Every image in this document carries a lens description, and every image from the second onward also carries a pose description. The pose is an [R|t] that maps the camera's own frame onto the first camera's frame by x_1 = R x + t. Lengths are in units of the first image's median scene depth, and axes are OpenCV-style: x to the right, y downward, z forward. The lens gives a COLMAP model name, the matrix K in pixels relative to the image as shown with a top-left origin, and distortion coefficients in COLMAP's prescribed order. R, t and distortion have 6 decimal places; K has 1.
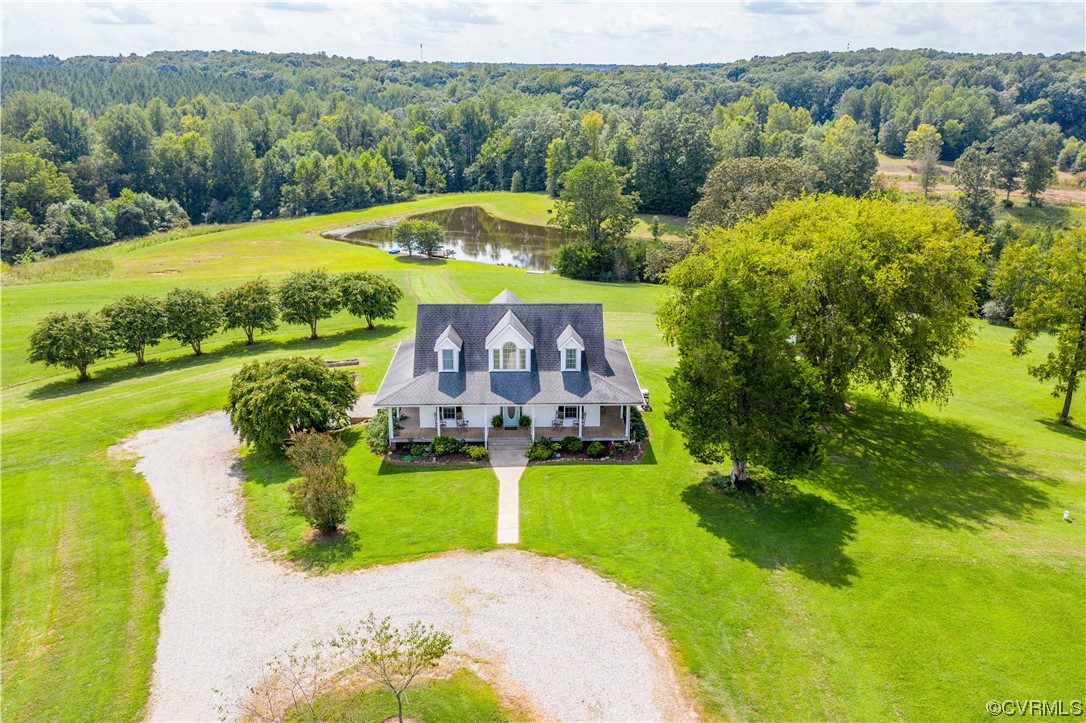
lens RADIAL K [[870.9, 0, 544.4], [0, 870.9, 364.3], [0, 0, 1]] dist [0.002251, -0.004830]
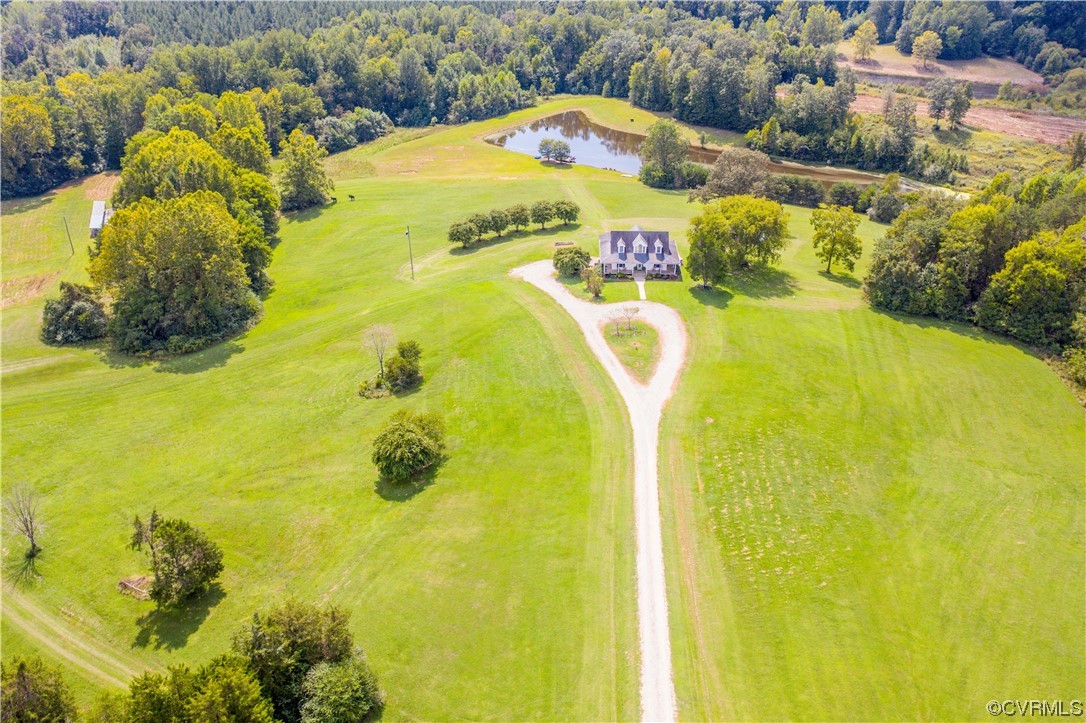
lens RADIAL K [[870.9, 0, 541.0], [0, 870.9, 360.5], [0, 0, 1]] dist [0.002251, -0.004830]
pose [[0.997640, 0.027270, -0.063016, -0.048613], [-0.015454, 0.983383, 0.180885, -0.045670], [0.066902, -0.179485, 0.981483, -0.586106]]
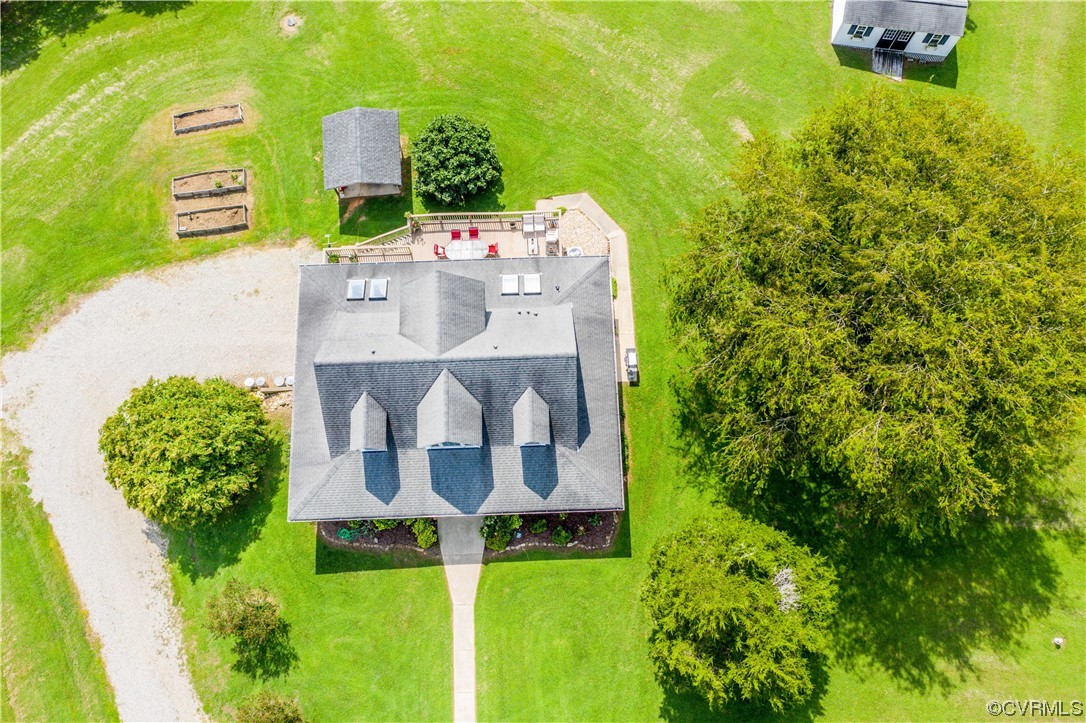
lens RADIAL K [[870.9, 0, 545.2], [0, 870.9, 361.6], [0, 0, 1]] dist [0.002251, -0.004830]
pose [[0.999823, -0.016818, 0.008431, 0.009127], [0.002507, 0.563252, 0.826281, -0.168070], [-0.018645, -0.826114, 0.563195, 0.156764]]
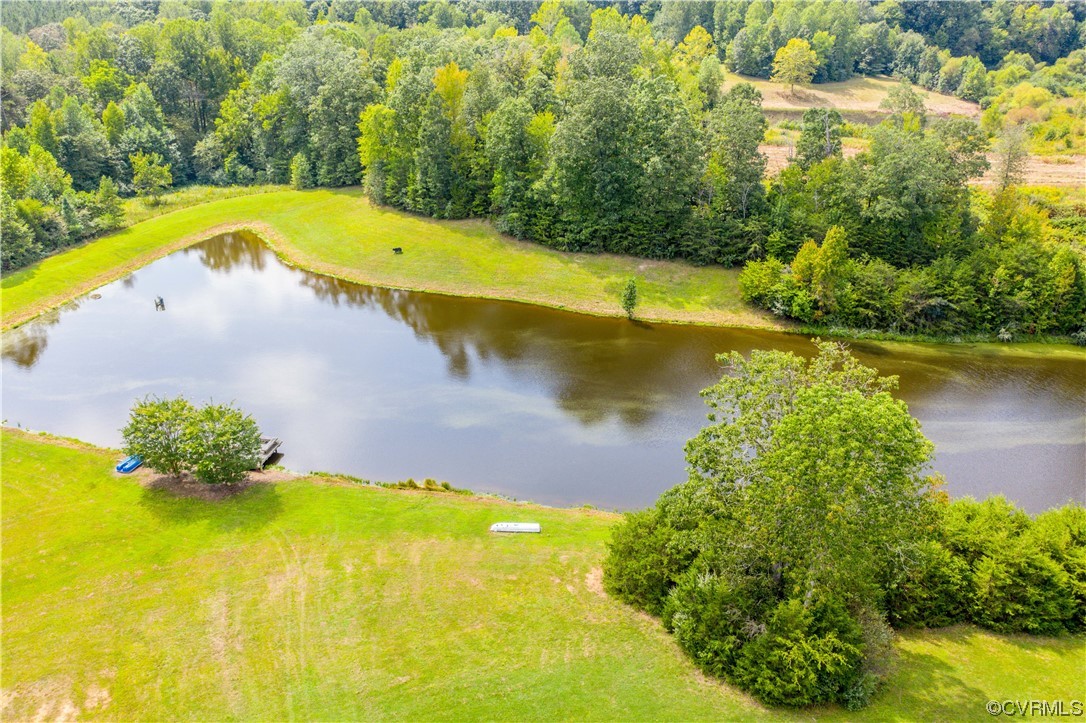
lens RADIAL K [[870.9, 0, 543.8], [0, 870.9, 363.8], [0, 0, 1]] dist [0.002251, -0.004830]
pose [[0.944590, -0.133172, 0.300025, -0.093680], [0.094170, 0.985526, 0.140964, -0.195427], [-0.314455, -0.104899, 0.943459, 0.489168]]
